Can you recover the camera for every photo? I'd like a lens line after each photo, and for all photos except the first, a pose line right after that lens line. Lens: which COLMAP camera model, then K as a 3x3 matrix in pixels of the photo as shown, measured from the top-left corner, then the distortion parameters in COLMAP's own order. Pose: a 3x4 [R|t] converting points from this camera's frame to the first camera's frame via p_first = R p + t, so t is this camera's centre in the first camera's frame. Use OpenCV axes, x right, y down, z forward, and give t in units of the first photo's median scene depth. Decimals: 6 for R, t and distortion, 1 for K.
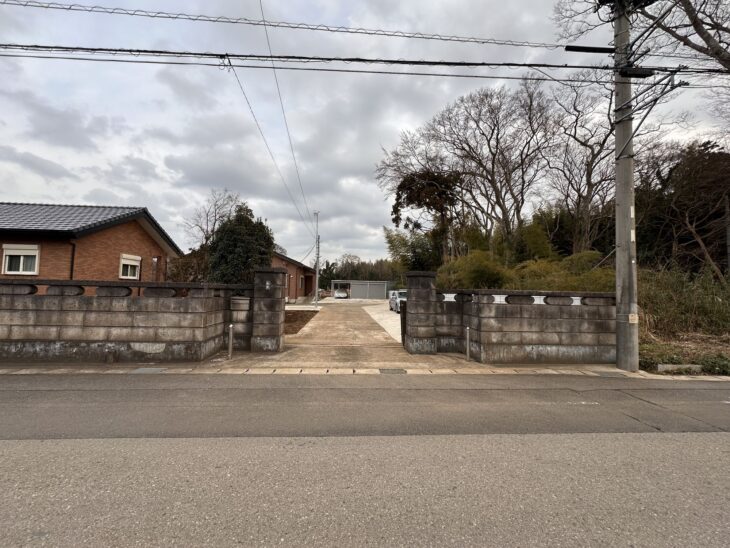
lens RADIAL K [[295.7, 0, 364.9], [0, 295.7, 276.0], [0, 0, 1]] dist [0.012559, -0.000308]
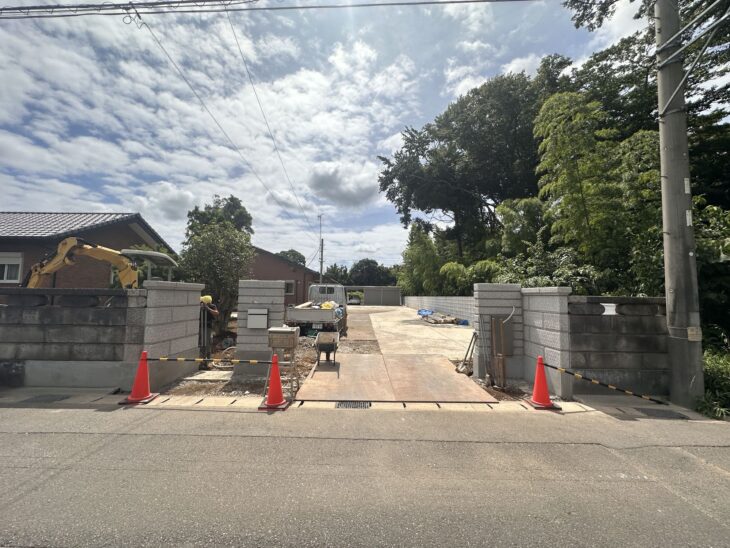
lens RADIAL K [[295.7, 0, 361.8], [0, 295.7, 273.1], [0, 0, 1]] dist [0.012559, -0.000308]
pose [[0.996380, -0.013605, -0.083911, 0.156639], [0.011181, 0.999508, -0.029301, 0.007384], [0.084269, 0.028257, 0.996042, 0.198956]]
